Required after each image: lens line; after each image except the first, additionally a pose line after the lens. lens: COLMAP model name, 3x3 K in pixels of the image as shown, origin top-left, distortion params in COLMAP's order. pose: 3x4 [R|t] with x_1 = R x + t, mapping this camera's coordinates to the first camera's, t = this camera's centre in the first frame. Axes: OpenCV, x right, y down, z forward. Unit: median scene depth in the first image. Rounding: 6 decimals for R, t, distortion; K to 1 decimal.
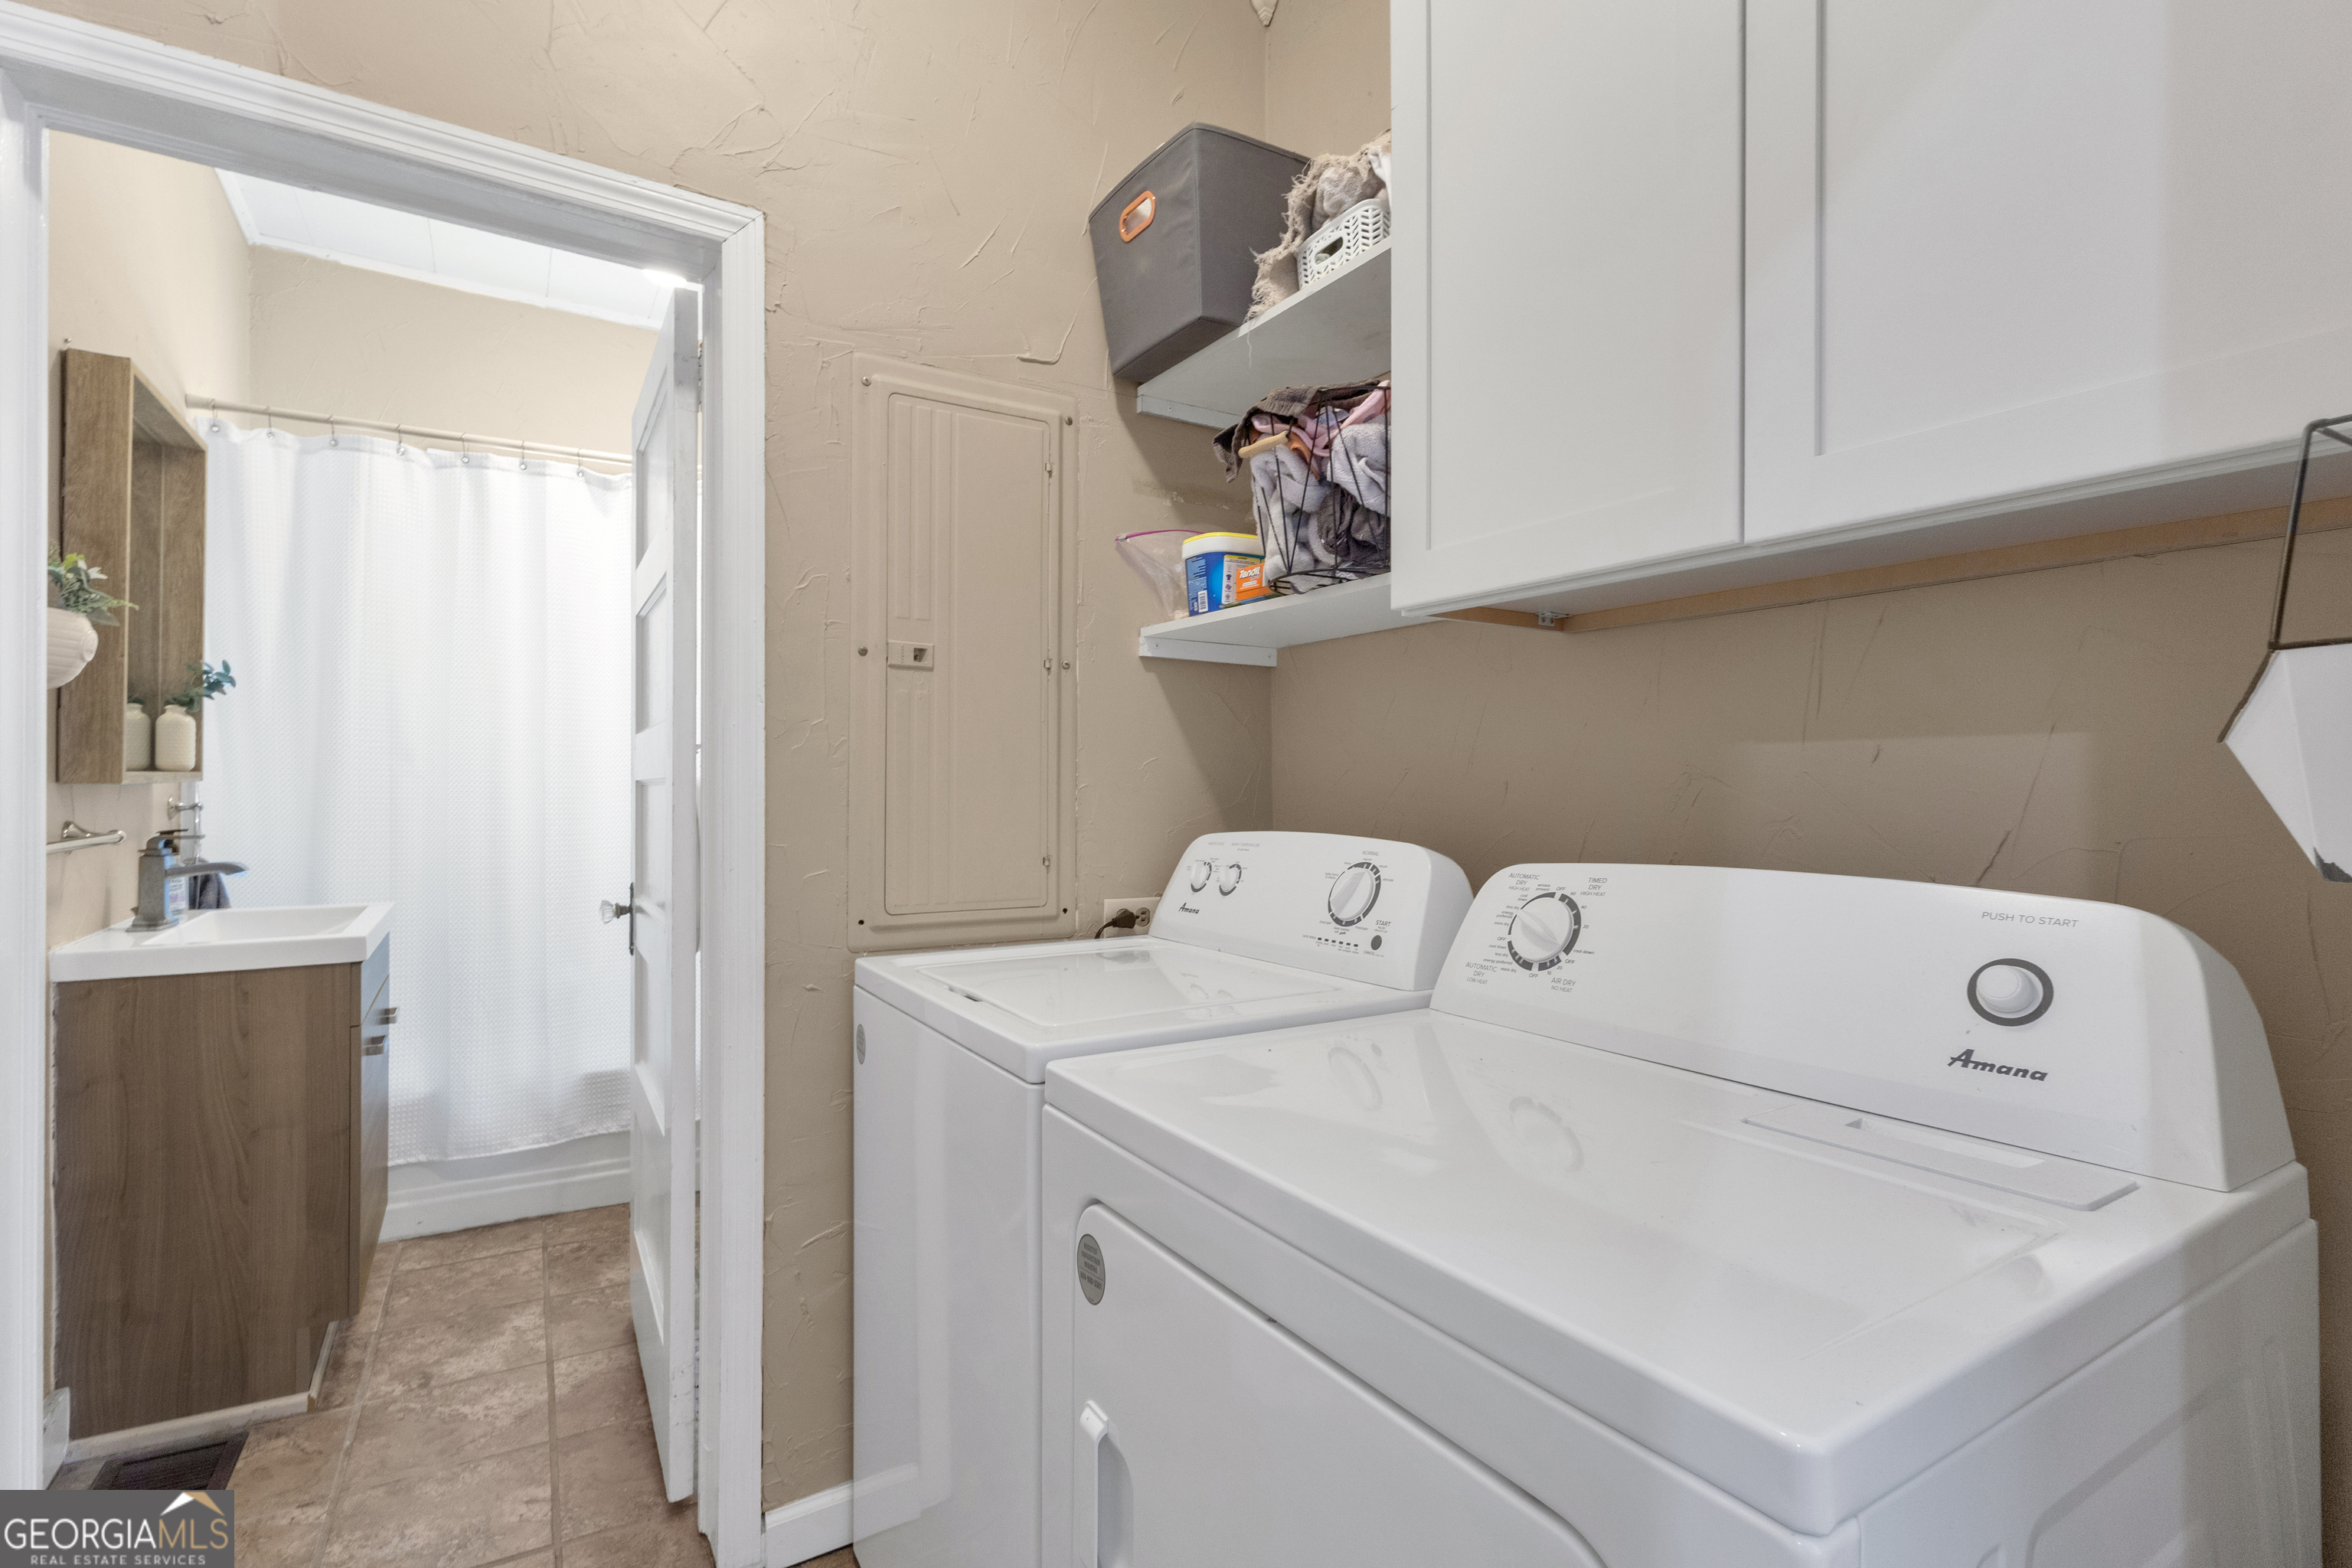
lens RADIAL K [[1076.8, 0, 1174.4], [0, 1076.8, 780.3], [0, 0, 1]] dist [0.004321, -0.000187]
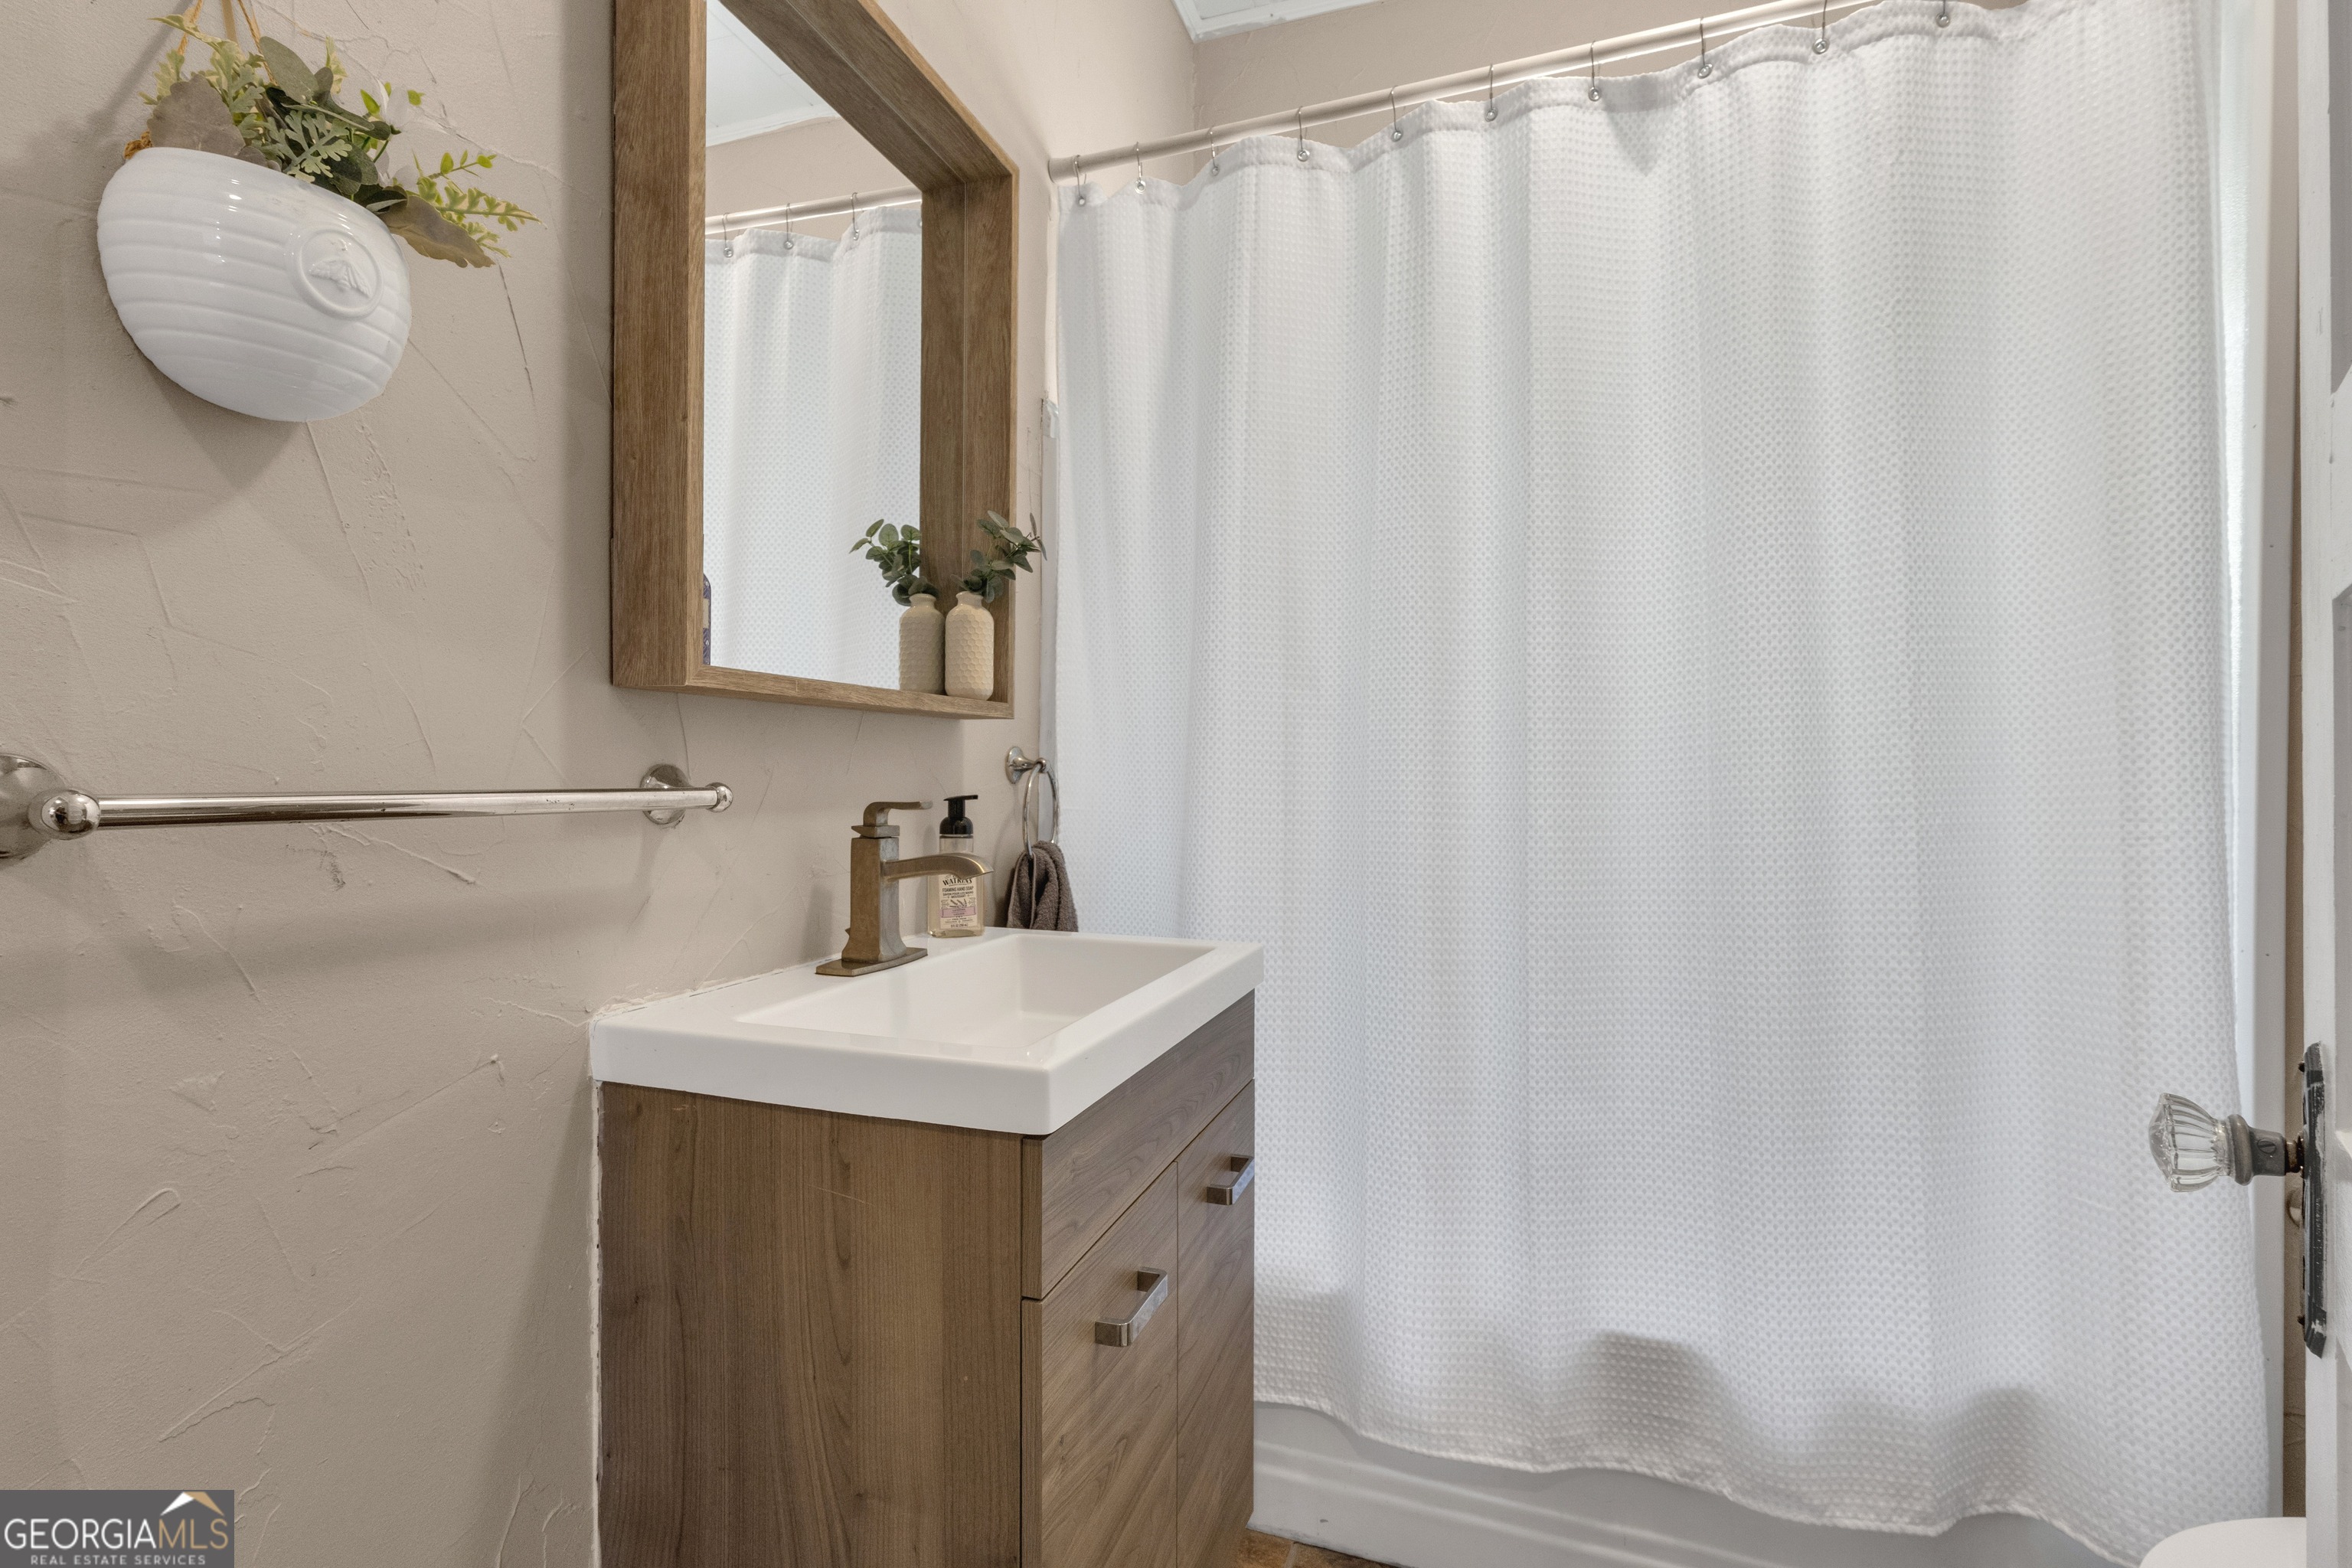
lens RADIAL K [[1076.8, 0, 1172.2], [0, 1076.8, 782.9], [0, 0, 1]] dist [0.004321, -0.000187]
pose [[0.627687, -0.001303, -0.778465, -0.372905], [0.001475, 0.999999, -0.000484, 0.038385], [0.778464, -0.000844, 0.627688, 0.697263]]
